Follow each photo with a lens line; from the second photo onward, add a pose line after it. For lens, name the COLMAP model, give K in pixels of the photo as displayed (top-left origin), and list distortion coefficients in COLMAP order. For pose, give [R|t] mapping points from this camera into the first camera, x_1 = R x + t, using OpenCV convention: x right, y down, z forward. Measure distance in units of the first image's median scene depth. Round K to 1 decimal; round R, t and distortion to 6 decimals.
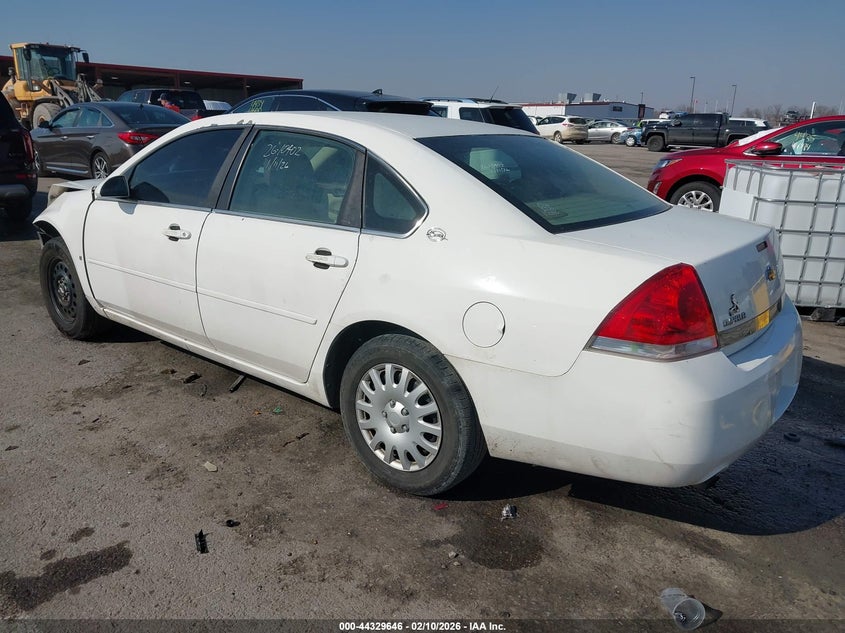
lens RADIAL K [[662.3, 0, 418.9], [0, 662.3, 316.2], [0, 0, 1]] dist [0.002486, -0.002971]
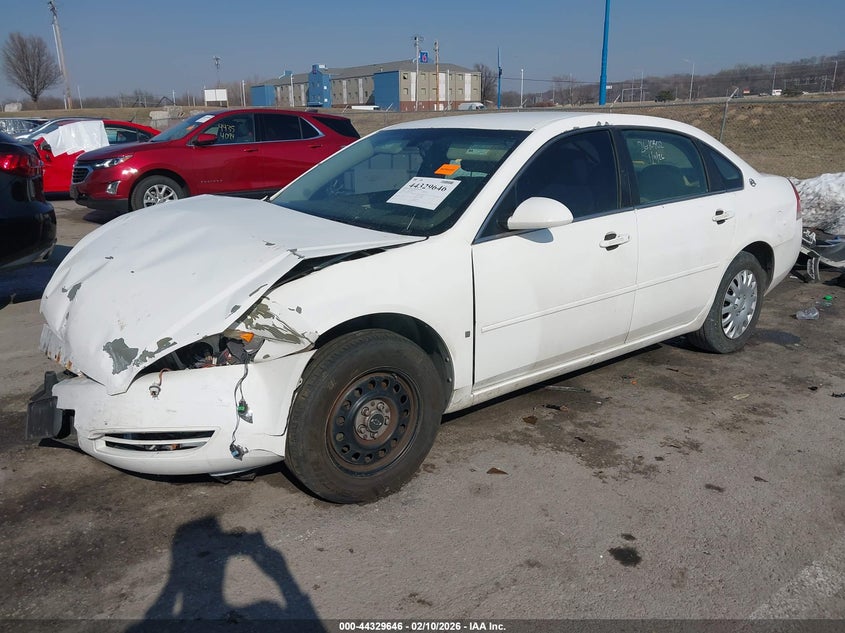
lens RADIAL K [[662.3, 0, 418.9], [0, 662.3, 316.2], [0, 0, 1]] dist [0.002486, -0.002971]
pose [[0.220004, -0.289659, 0.931502, -1.256531], [0.281678, 0.933086, 0.223624, -0.289627], [-0.933946, 0.213186, 0.286873, 0.946965]]
